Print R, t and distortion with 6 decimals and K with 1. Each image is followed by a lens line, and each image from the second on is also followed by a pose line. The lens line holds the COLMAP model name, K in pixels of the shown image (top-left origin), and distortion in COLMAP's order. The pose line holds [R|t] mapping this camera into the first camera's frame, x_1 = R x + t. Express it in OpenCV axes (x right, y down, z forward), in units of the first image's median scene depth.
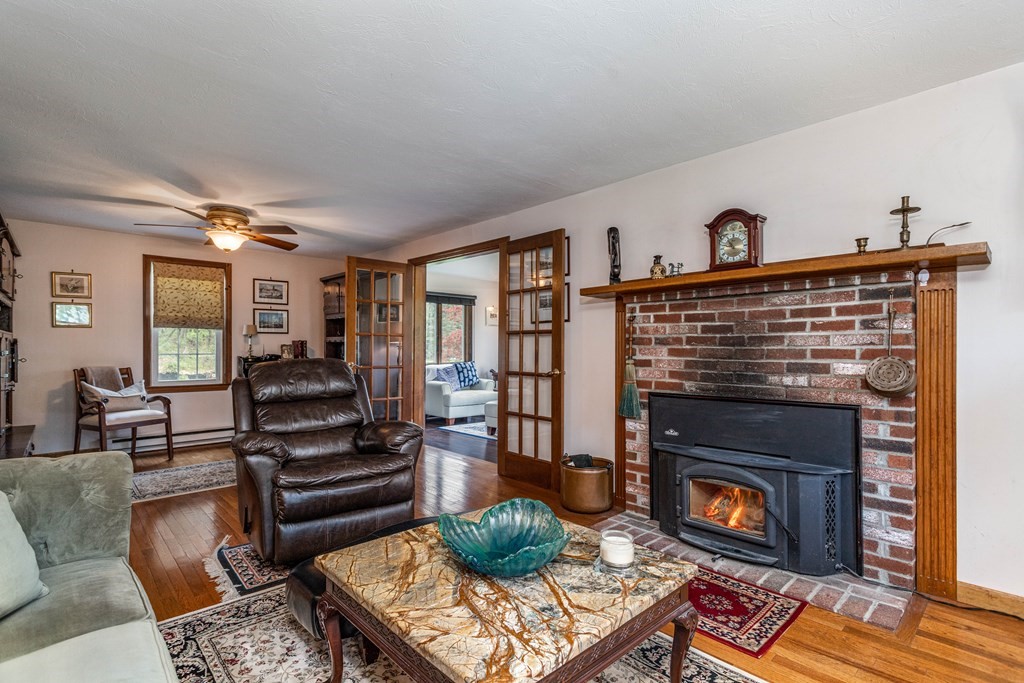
lens RADIAL K [[493.9, 0, 502.1], [0, 493.9, 345.4], [0, 0, 1]] dist [0.000348, 0.000408]
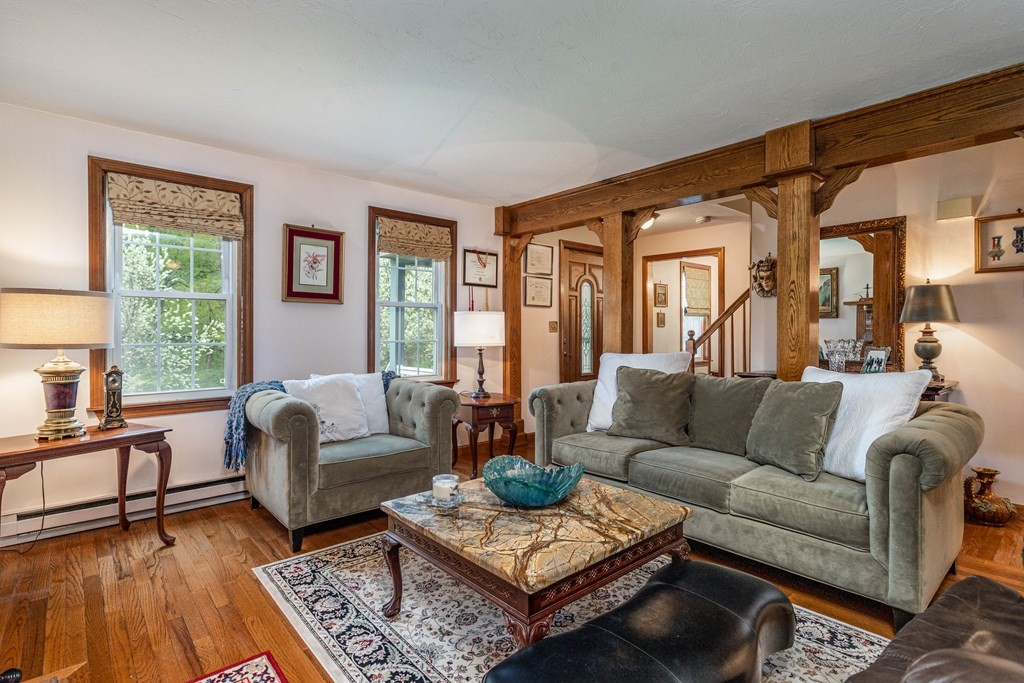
lens RADIAL K [[503.1, 0, 511.1], [0, 503.1, 328.9], [0, 0, 1]] dist [-0.003589, -0.000101]
pose [[-0.999765, -0.001761, 0.021600, 0.016972], [-0.001883, 0.999982, -0.005648, 0.001268], [-0.021590, -0.005687, -0.999751, 1.147993]]
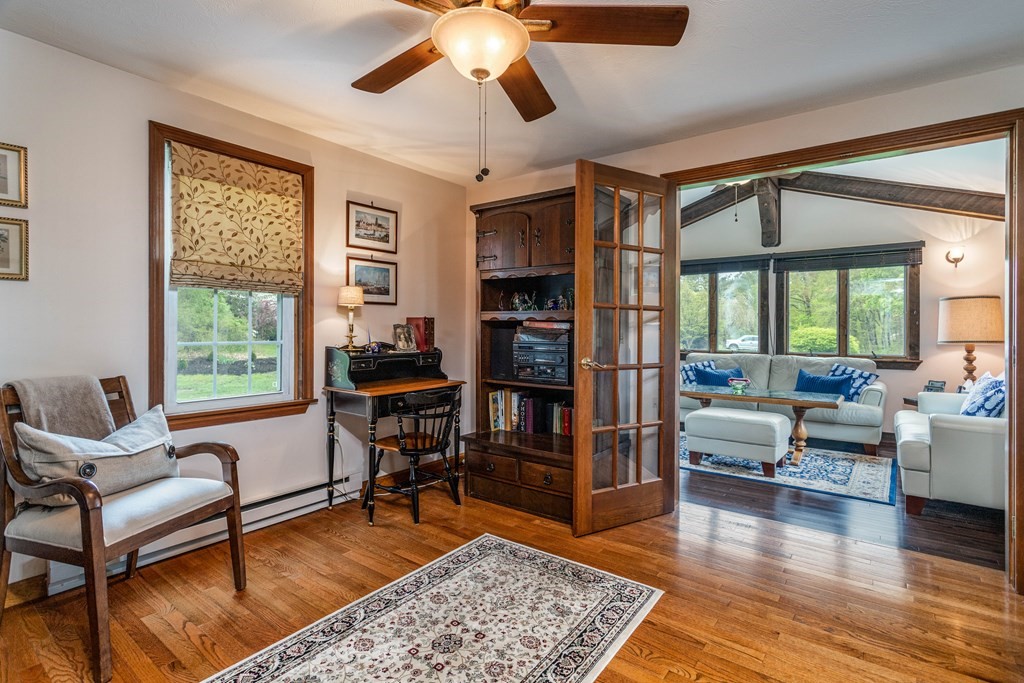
lens RADIAL K [[503.1, 0, 511.1], [0, 503.1, 328.9], [0, 0, 1]] dist [-0.003589, -0.000101]
pose [[0.983853, 0.001625, 0.178969, -0.828514], [-0.002119, 0.999994, 0.002572, 0.002209], [-0.178964, -0.002910, 0.983851, 0.845273]]
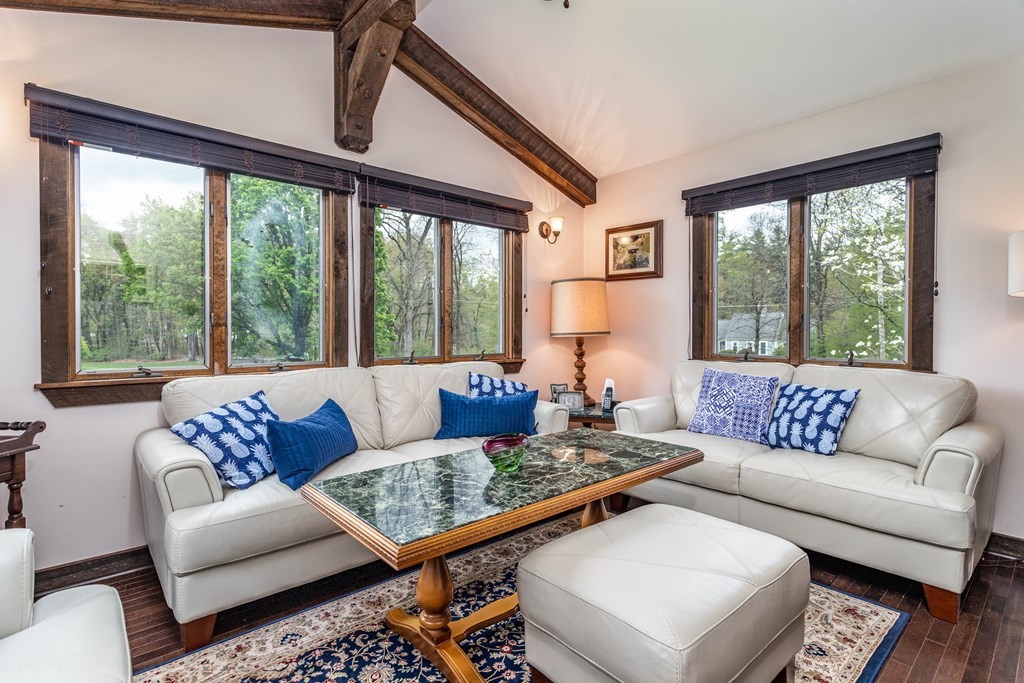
lens RADIAL K [[497.2, 0, 537.0], [0, 497.2, 334.9], [0, 0, 1]] dist [0.000798, 0.000376]
pose [[-0.003926, -0.015007, 0.999880, -0.444421], [-0.002308, 0.999885, 0.014998, 0.029696], [-0.999990, -0.002249, -0.003960, 2.263010]]
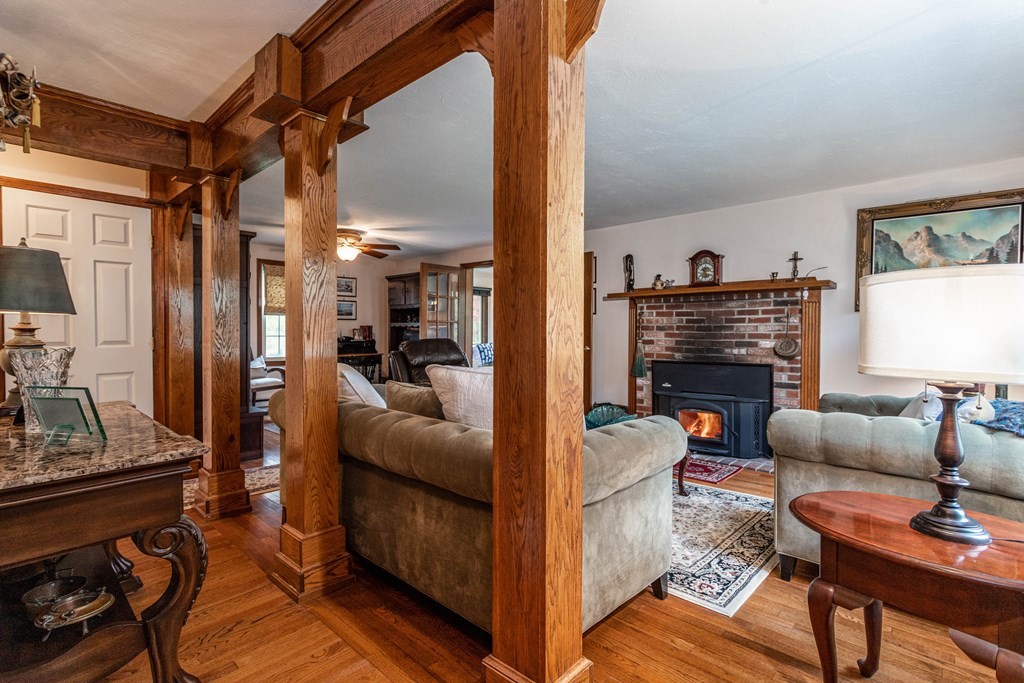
lens RADIAL K [[496.2, 0, 507.2], [0, 496.2, 336.4], [0, 0, 1]] dist [-0.000786, -0.000305]
pose [[0.997373, 0.002805, 0.072377, -0.291265], [-0.003803, 0.999900, 0.013656, -0.001879], [-0.072332, -0.013895, 0.997284, -0.570327]]
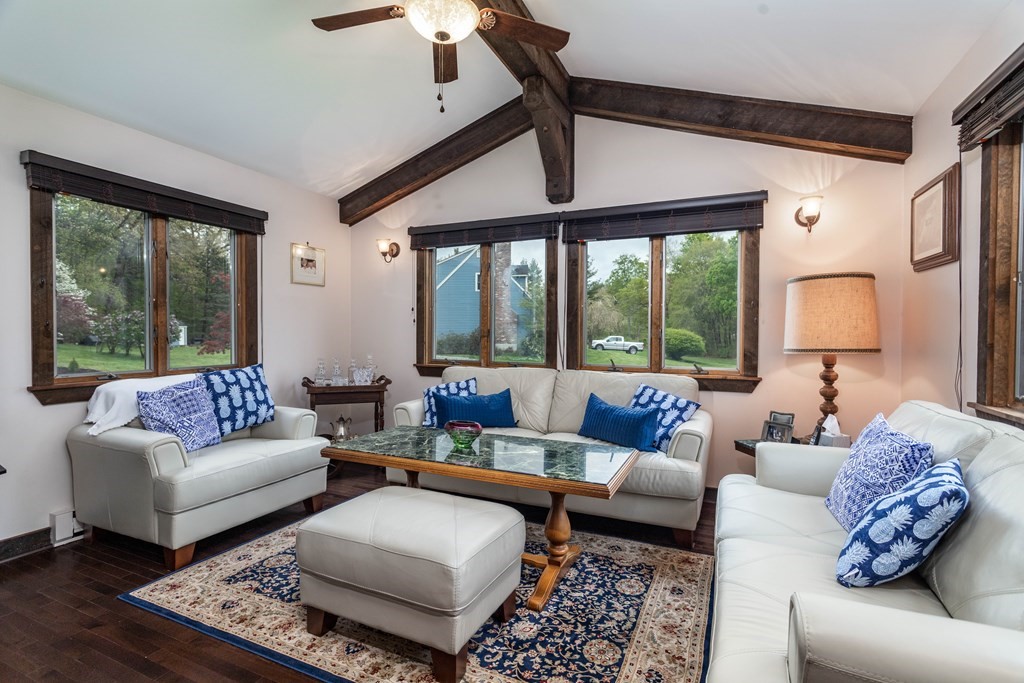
lens RADIAL K [[485.8, 0, 512.0], [0, 485.8, 341.5], [0, 0, 1]] dist [-0.000906, -0.000129]
pose [[0.920468, -0.007175, 0.390752, -0.062299], [-0.003323, 0.999652, 0.026184, 0.004877], [-0.390803, -0.025400, 0.920124, 1.513065]]
